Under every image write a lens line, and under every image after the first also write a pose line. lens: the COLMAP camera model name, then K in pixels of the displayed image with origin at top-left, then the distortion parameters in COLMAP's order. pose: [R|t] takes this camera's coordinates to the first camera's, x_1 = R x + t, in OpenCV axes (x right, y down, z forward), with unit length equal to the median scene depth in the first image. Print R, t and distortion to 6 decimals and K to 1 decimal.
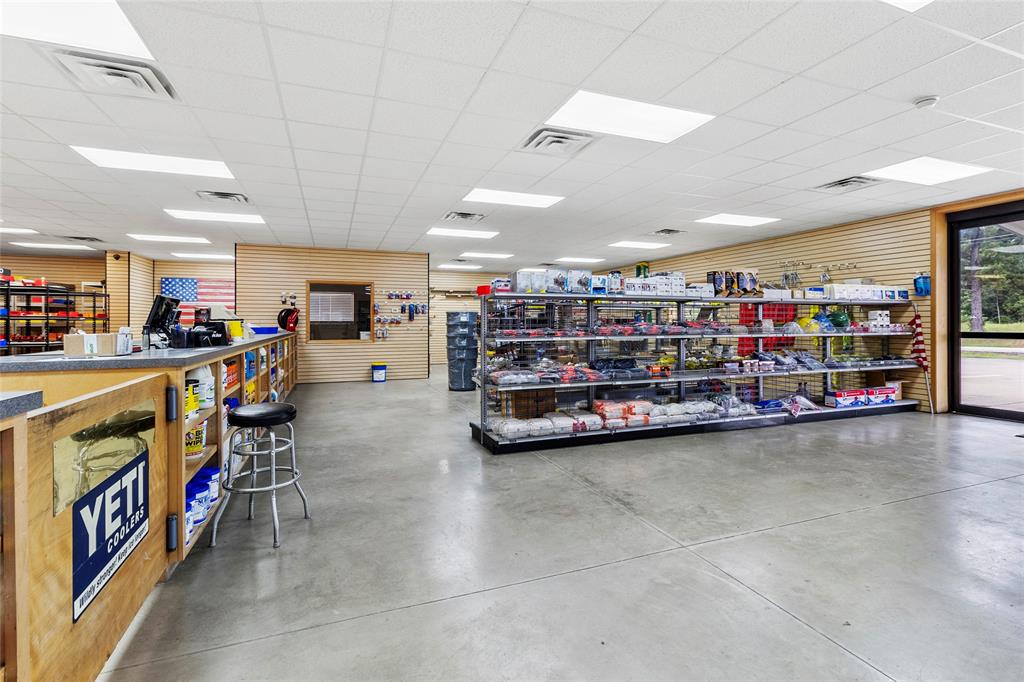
lens RADIAL K [[469.3, 0, 510.8], [0, 469.3, 320.1], [0, 0, 1]] dist [0.001847, -0.000399]
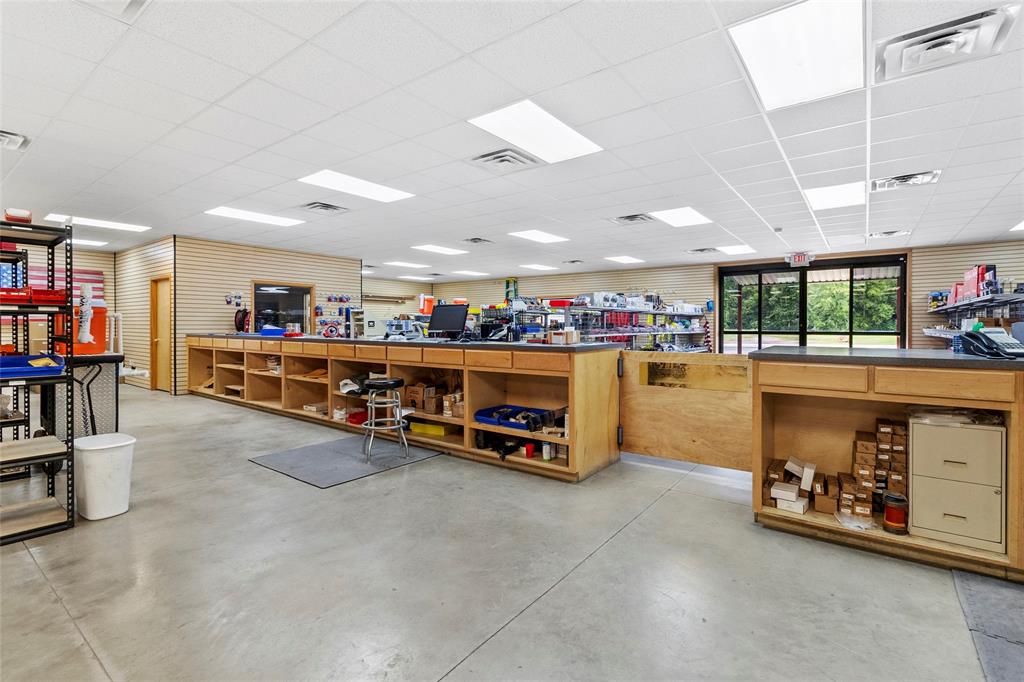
lens RADIAL K [[469.3, 0, 511.5], [0, 469.3, 326.7], [0, 0, 1]] dist [0.001847, -0.000399]
pose [[0.849553, 0.002347, 0.527499, -0.913320], [-0.005899, 0.999970, 0.005052, 0.004883], [-0.527471, -0.007403, 0.849541, -0.173015]]
